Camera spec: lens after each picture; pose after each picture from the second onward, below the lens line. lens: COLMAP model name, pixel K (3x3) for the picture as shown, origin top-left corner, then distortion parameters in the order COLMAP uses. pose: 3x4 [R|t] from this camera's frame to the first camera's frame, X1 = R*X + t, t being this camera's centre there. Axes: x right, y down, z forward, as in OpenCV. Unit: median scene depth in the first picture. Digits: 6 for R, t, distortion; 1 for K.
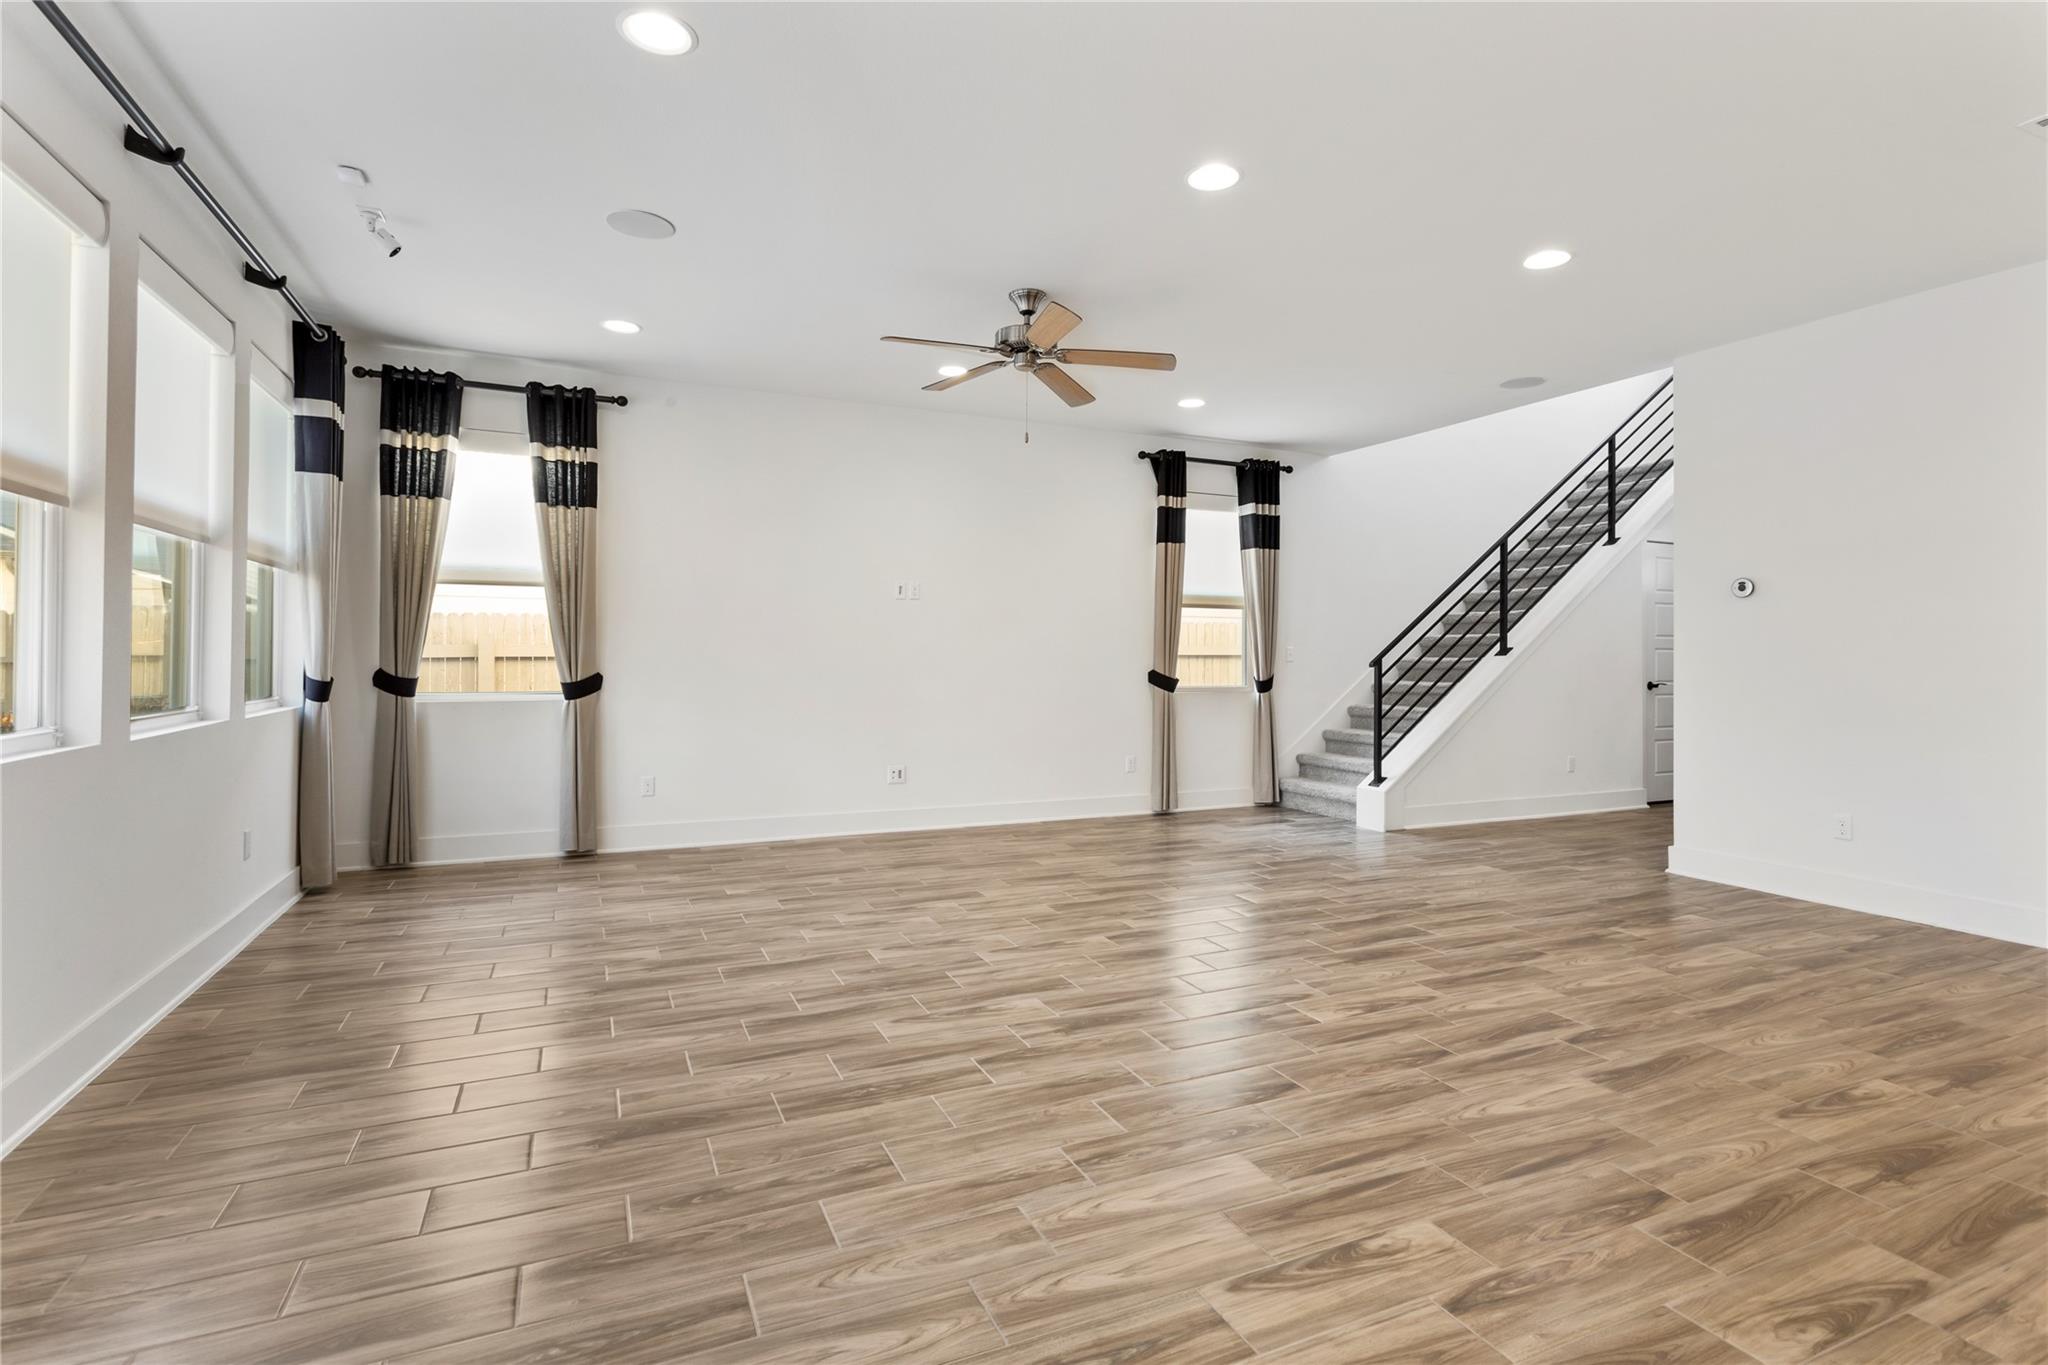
lens RADIAL K [[979.6, 0, 1022.1], [0, 979.6, 651.6], [0, 0, 1]] dist [-0.000105, 0.003105]
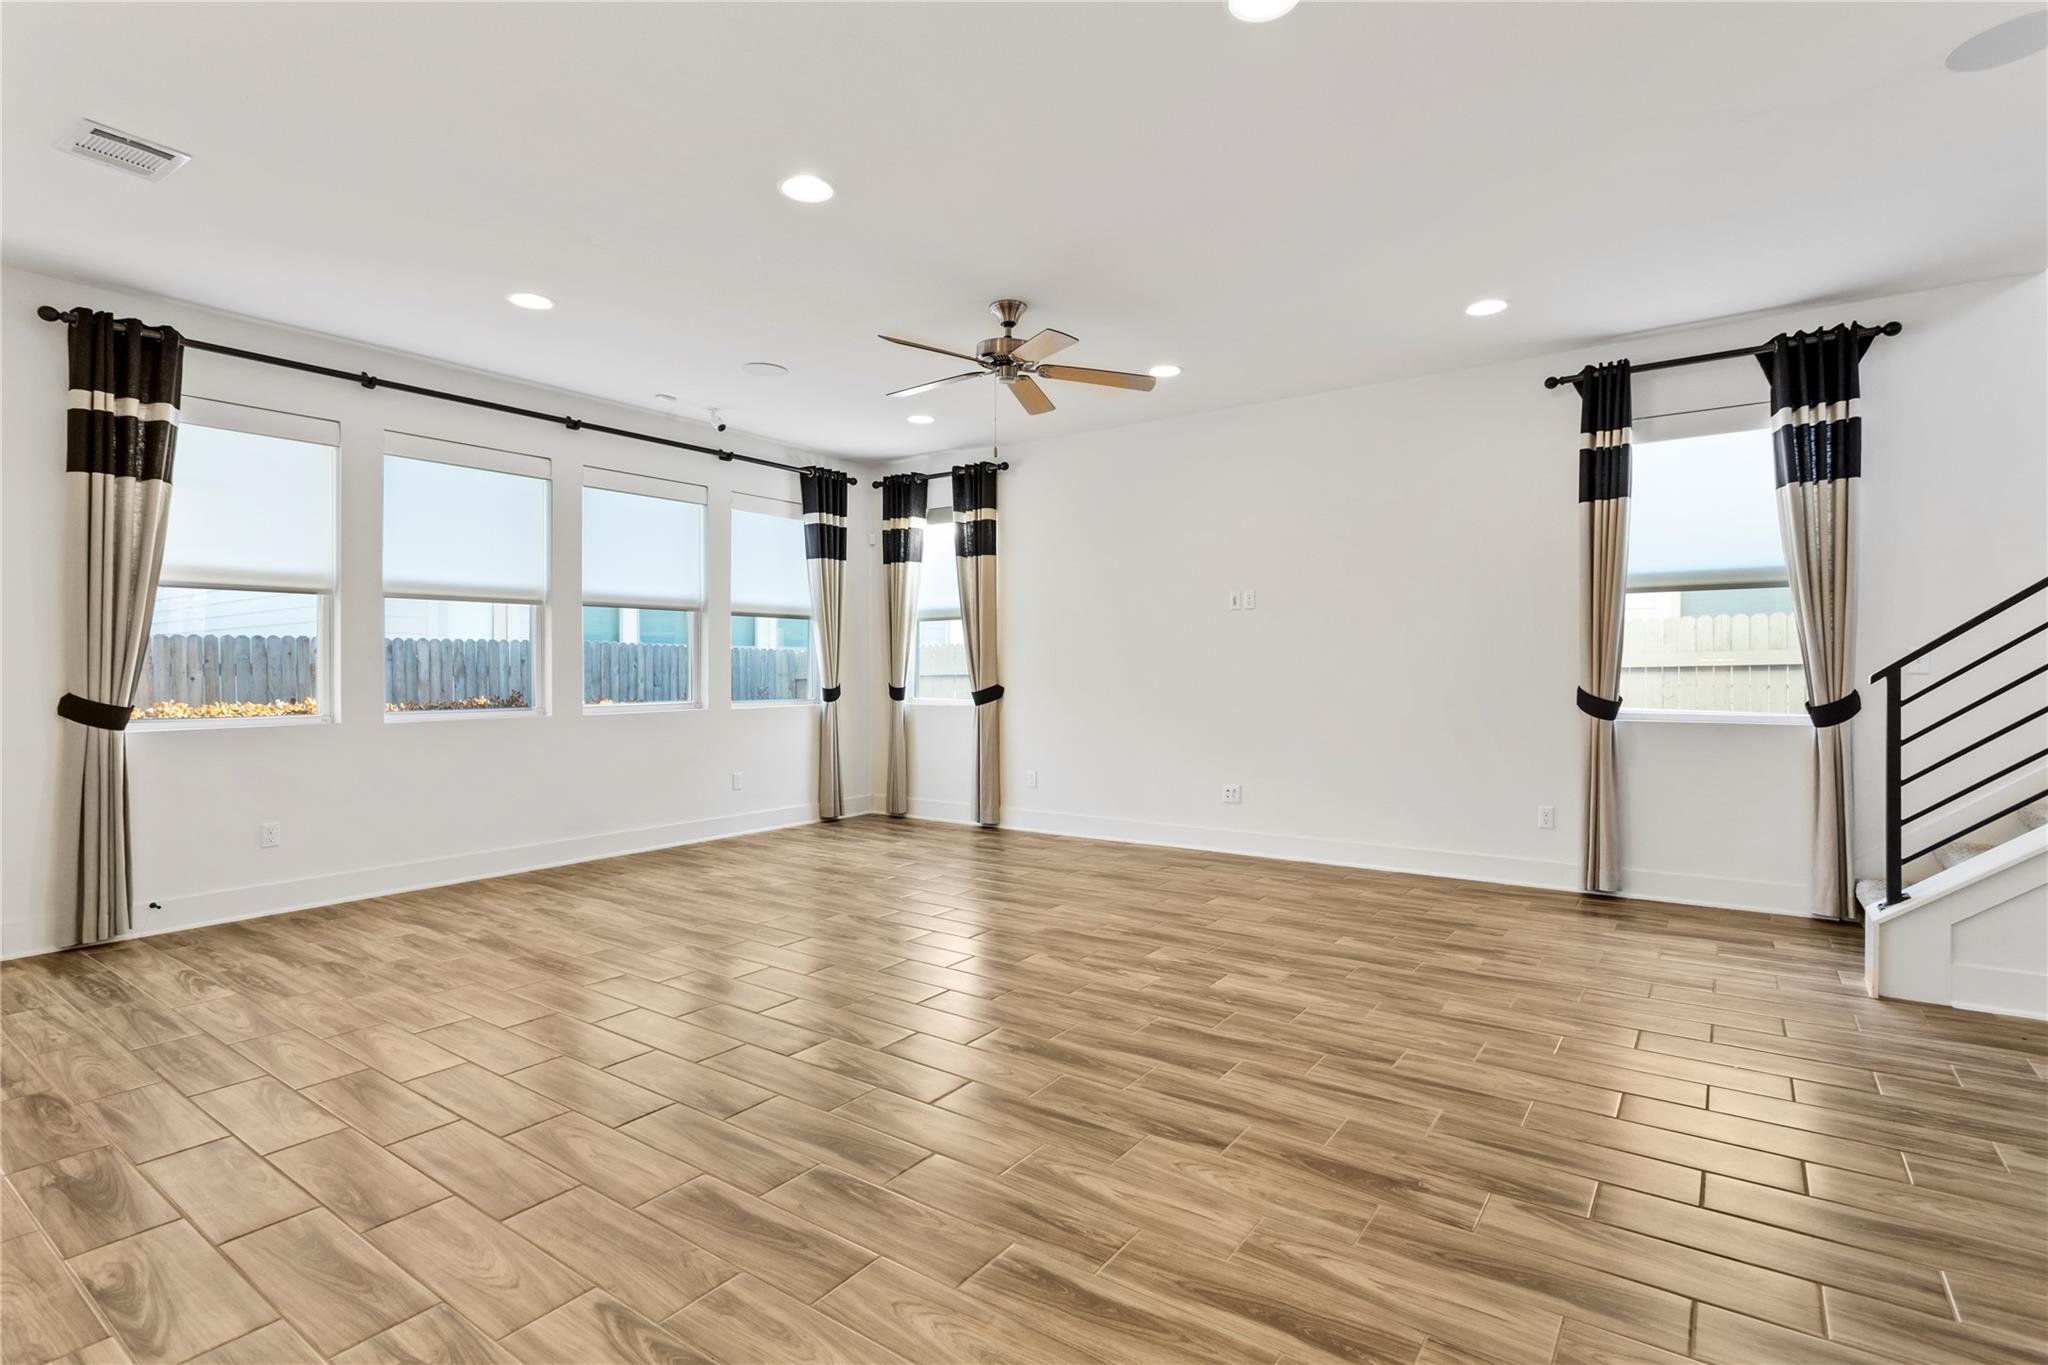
lens RADIAL K [[979.6, 0, 1035.4], [0, 979.6, 673.2], [0, 0, 1]] dist [-0.000105, 0.003105]
pose [[0.508251, -0.003787, -0.861201, 1.061570], [0.009832, 0.999951, 0.001406, 0.008186], [0.861153, -0.009182, 0.508263, 0.622099]]
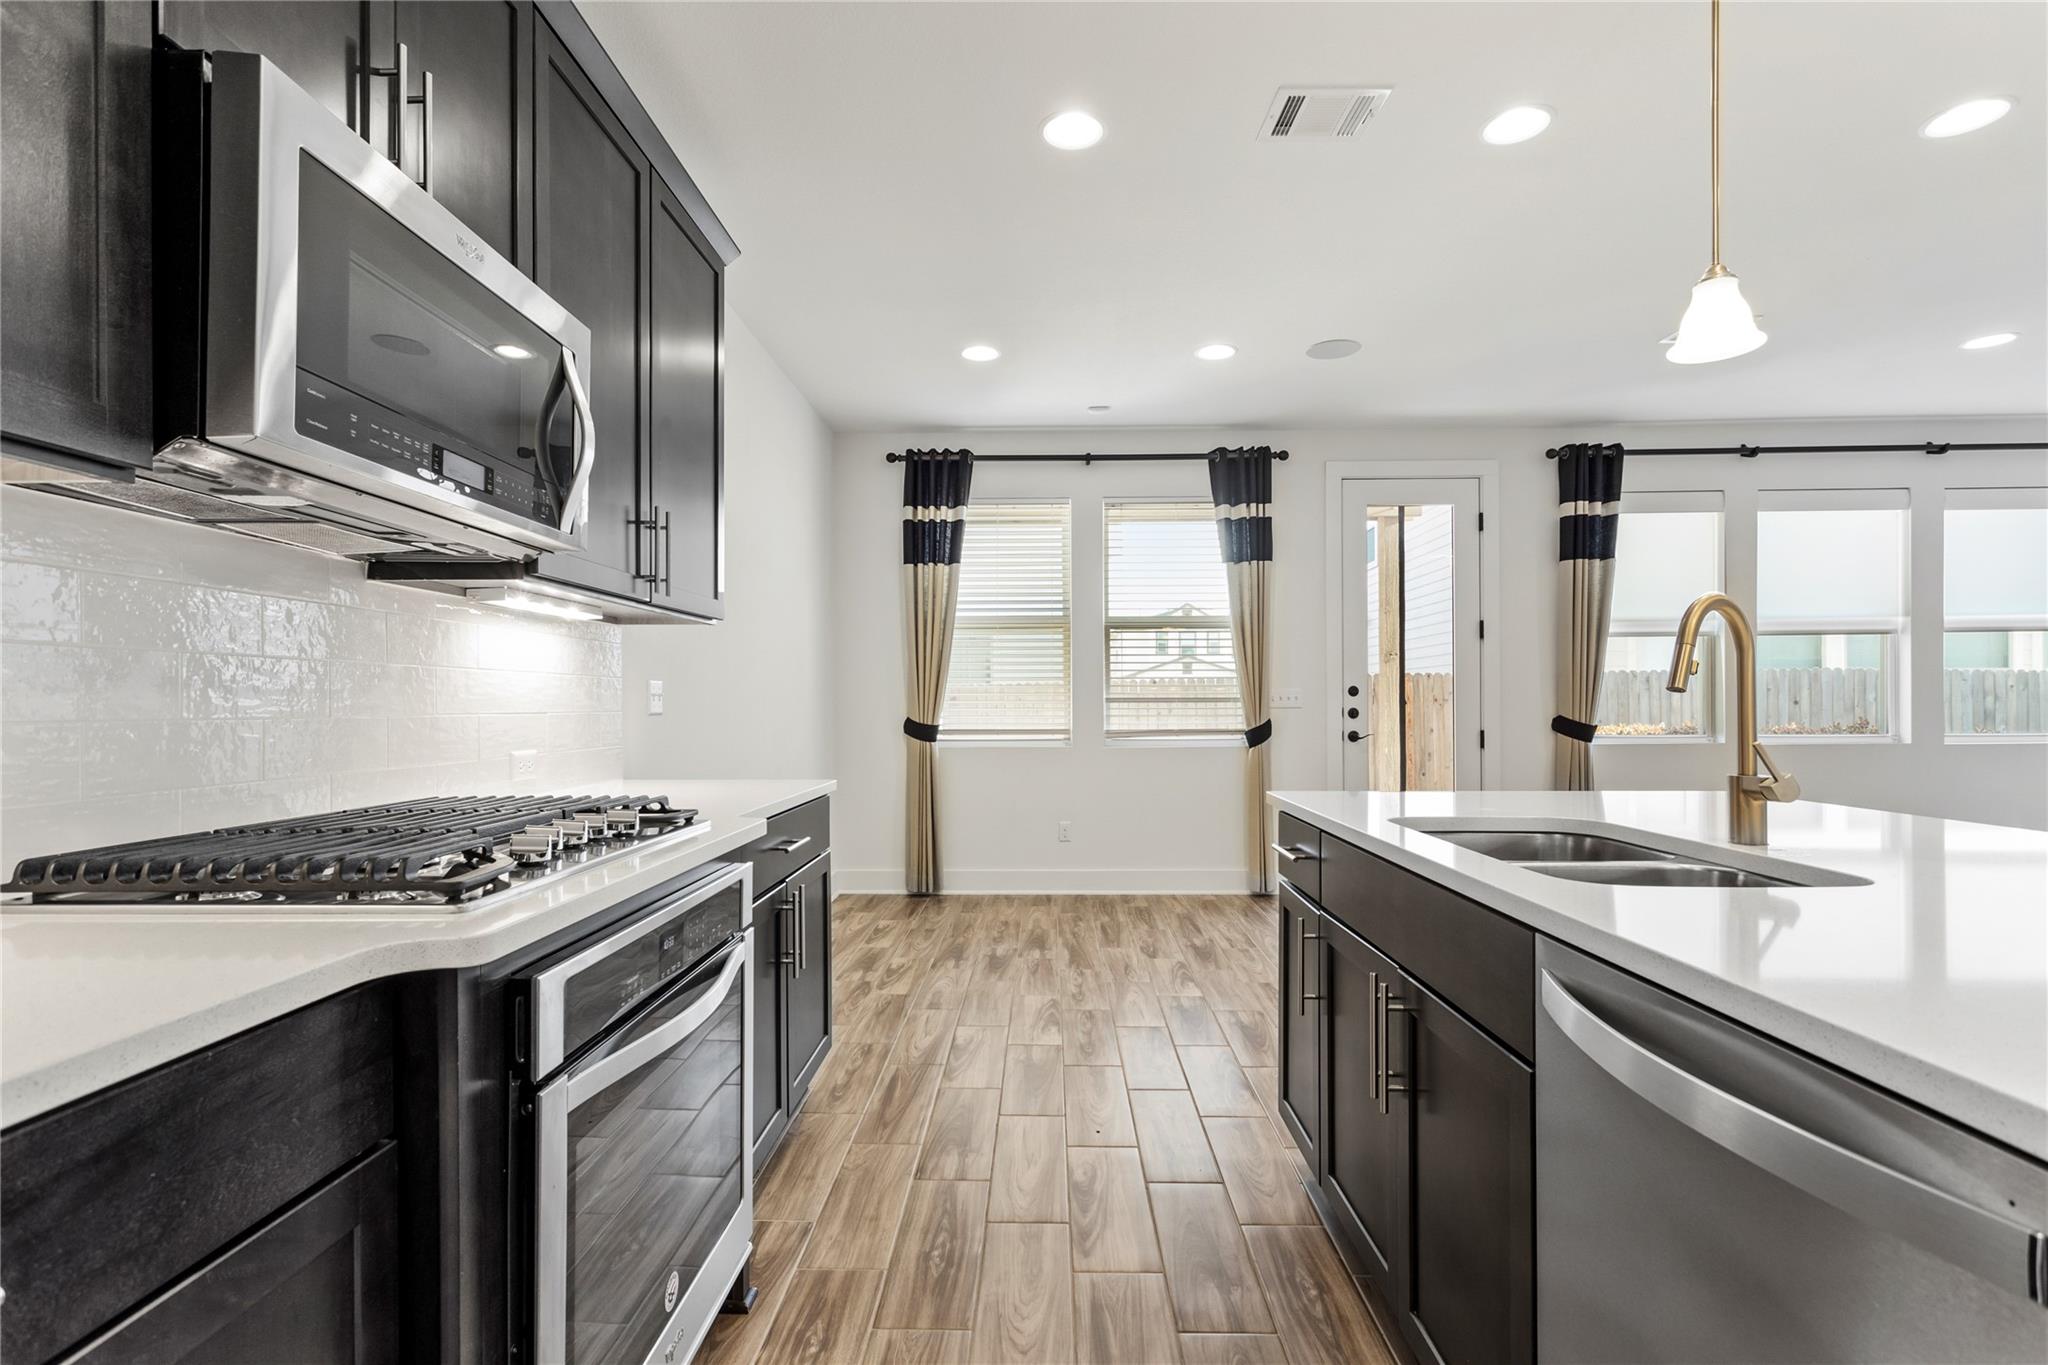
lens RADIAL K [[979.6, 0, 1029.1], [0, 979.6, 700.2], [0, 0, 1]] dist [-0.000105, 0.003105]
pose [[-0.431554, -0.005379, -0.902071, 1.351937], [0.006440, 0.999938, -0.009043, 0.005480], [0.902064, -0.009712, -0.431493, 0.146410]]
